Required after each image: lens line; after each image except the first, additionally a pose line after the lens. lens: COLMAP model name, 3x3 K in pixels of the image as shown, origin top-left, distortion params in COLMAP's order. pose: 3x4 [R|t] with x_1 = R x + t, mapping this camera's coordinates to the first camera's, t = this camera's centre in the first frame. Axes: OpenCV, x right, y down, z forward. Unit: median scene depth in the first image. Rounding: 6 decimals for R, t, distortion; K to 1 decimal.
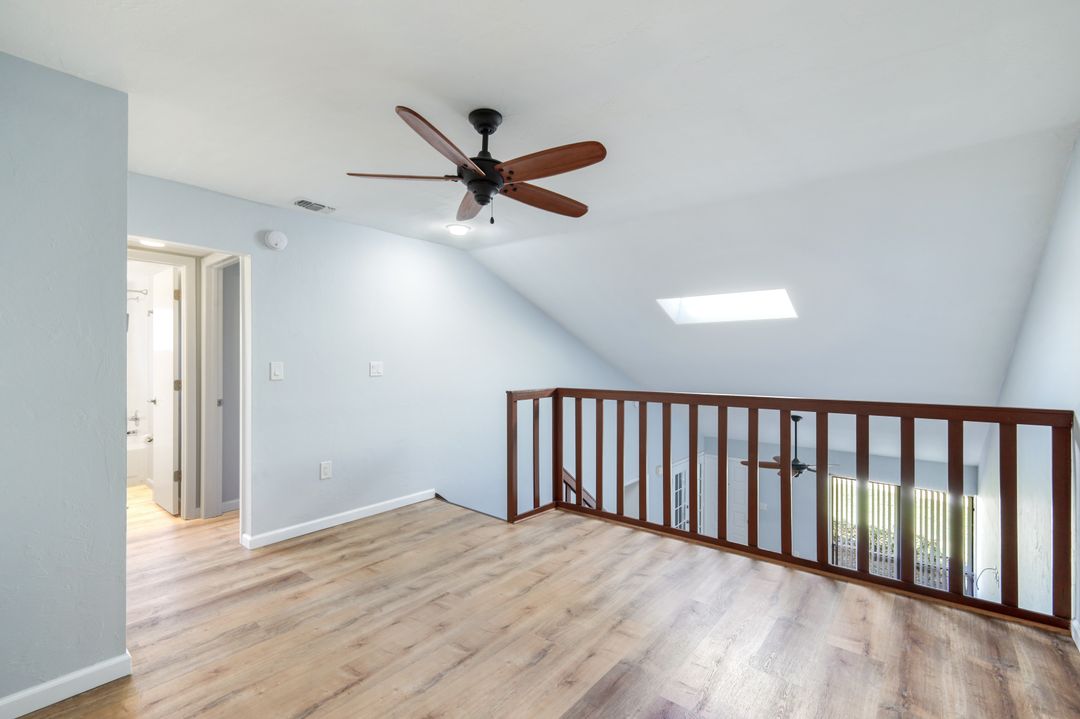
lens RADIAL K [[464.5, 0, 545.5], [0, 464.5, 360.3], [0, 0, 1]] dist [0.001439, 0.000223]
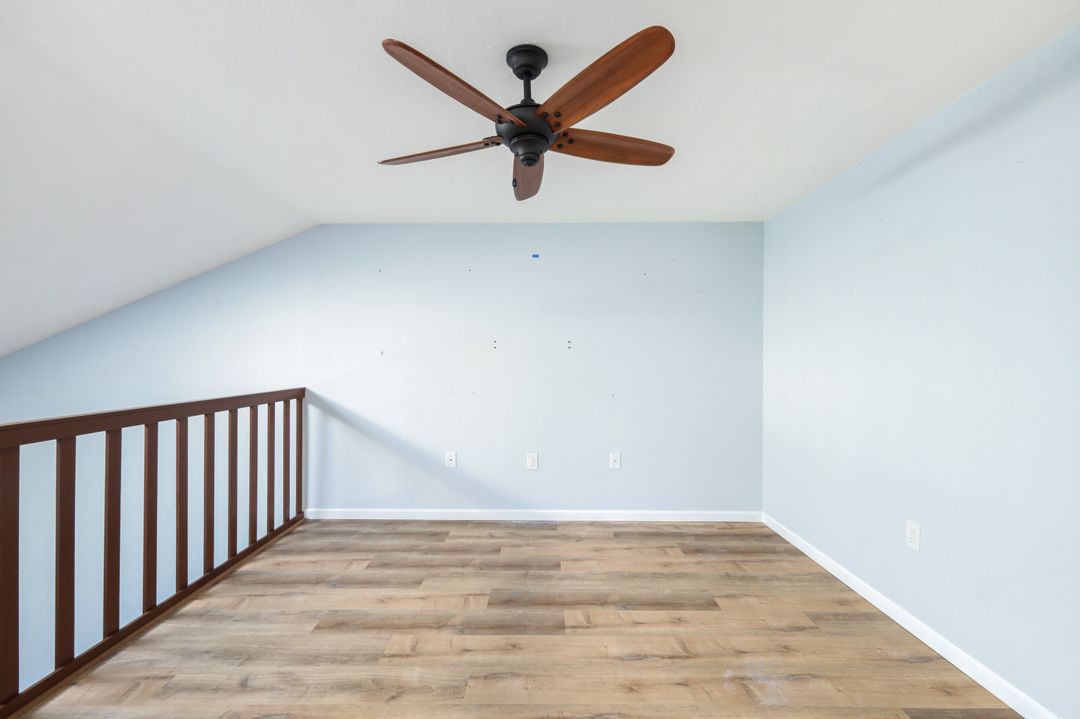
lens RADIAL K [[471.9, 0, 540.6], [0, 471.9, 353.8], [0, 0, 1]] dist [0.003747, 0.000233]
pose [[-0.619865, 0.004722, 0.784695, -0.708029], [-0.003797, 0.999952, -0.009017, 0.004165], [-0.784700, -0.008569, -0.619817, 1.336931]]
